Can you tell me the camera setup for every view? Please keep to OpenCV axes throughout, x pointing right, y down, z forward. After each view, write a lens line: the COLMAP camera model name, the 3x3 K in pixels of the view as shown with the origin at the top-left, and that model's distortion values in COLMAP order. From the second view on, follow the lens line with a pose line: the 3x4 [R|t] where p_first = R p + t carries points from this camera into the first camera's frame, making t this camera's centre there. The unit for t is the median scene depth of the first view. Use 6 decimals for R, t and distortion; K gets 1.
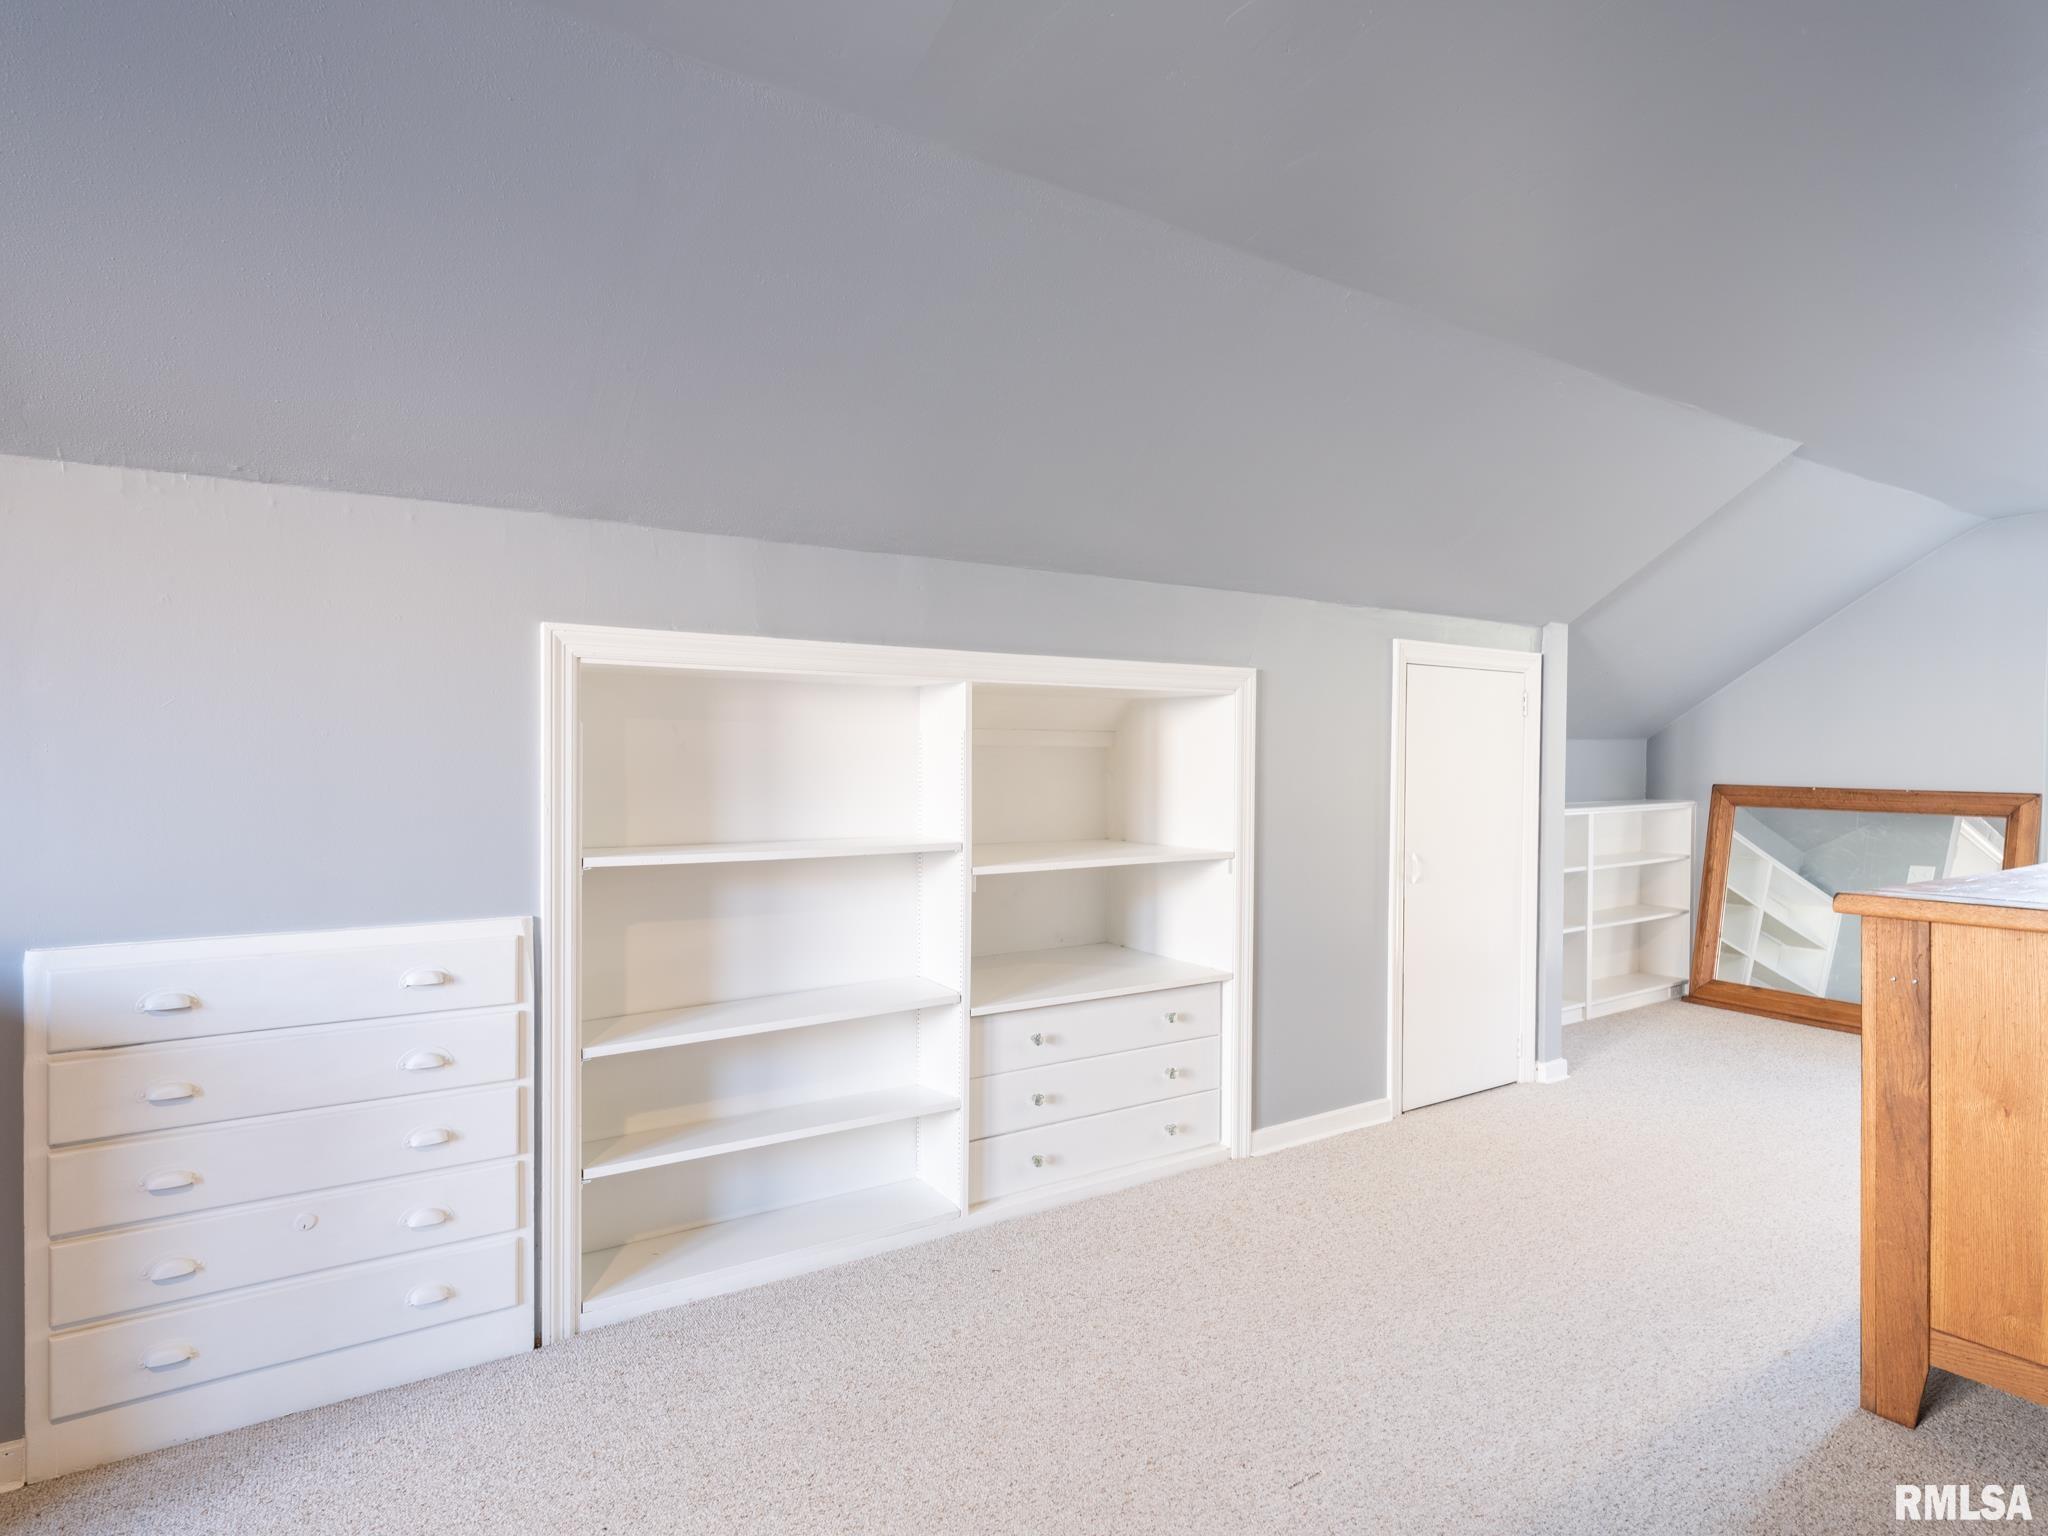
lens RADIAL K [[1105.0, 0, 1021.1], [0, 1105.0, 776.2], [0, 0, 1]] dist [0.009036, -0.003952]
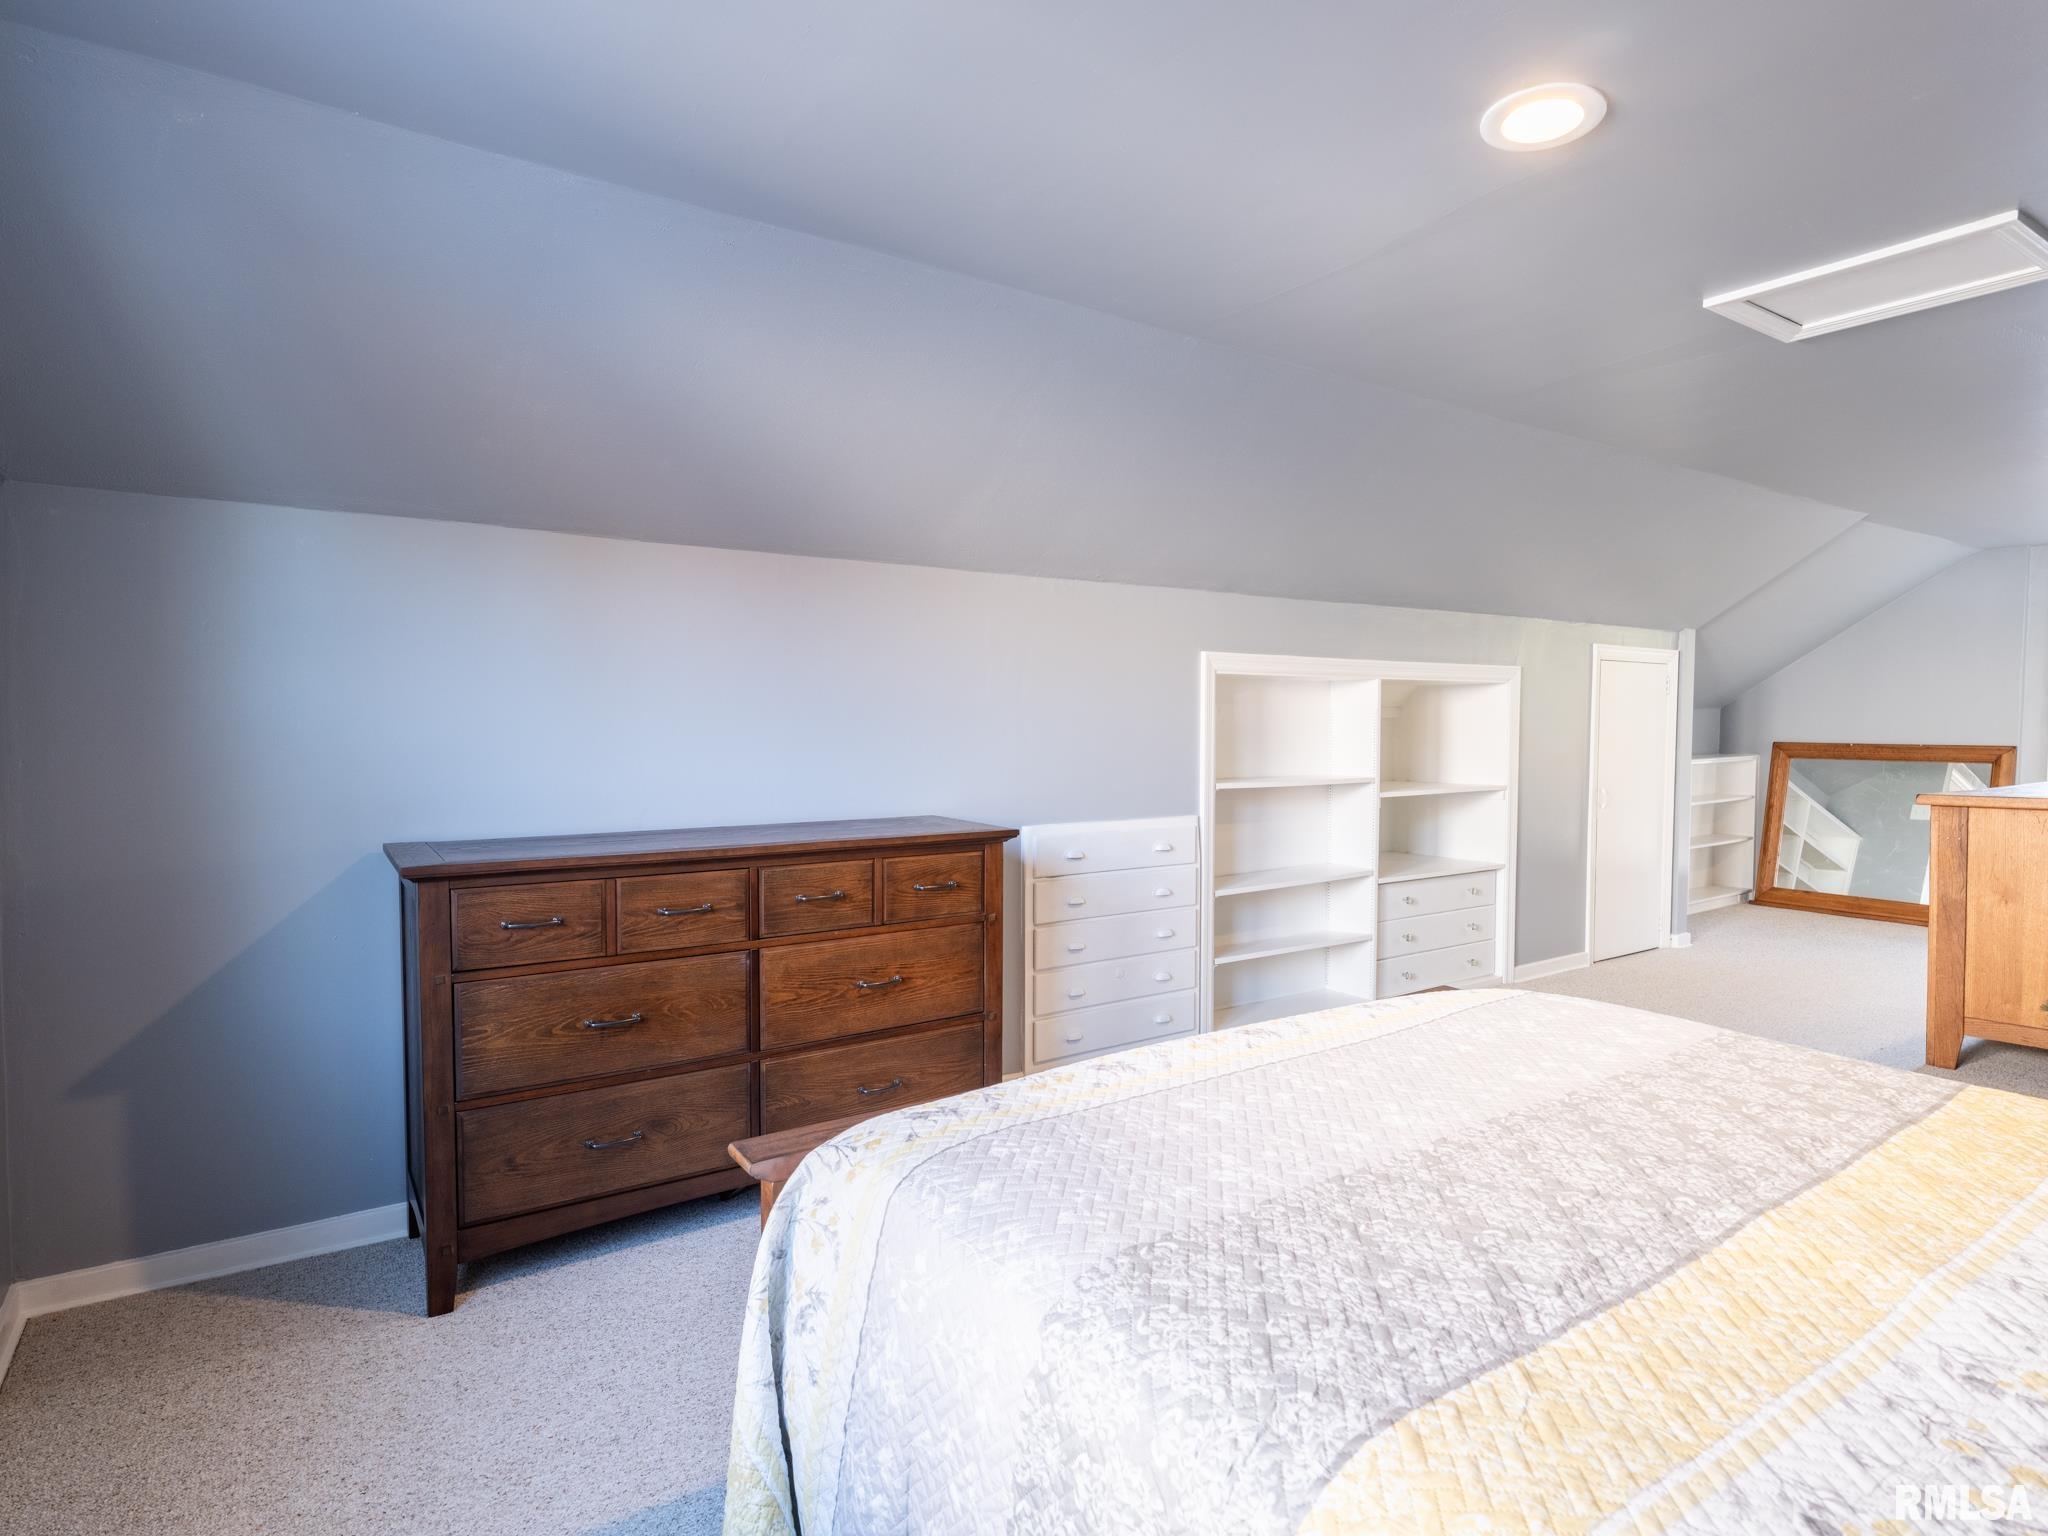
lens RADIAL K [[1105.0, 0, 1027.8], [0, 1105.0, 778.4], [0, 0, 1]] dist [0.009036, -0.003952]
pose [[0.999719, -0.007739, 0.022406, -0.466521], [0.007051, 0.999506, 0.030644, 0.005898], [-0.022632, -0.030477, 0.999279, -0.483294]]
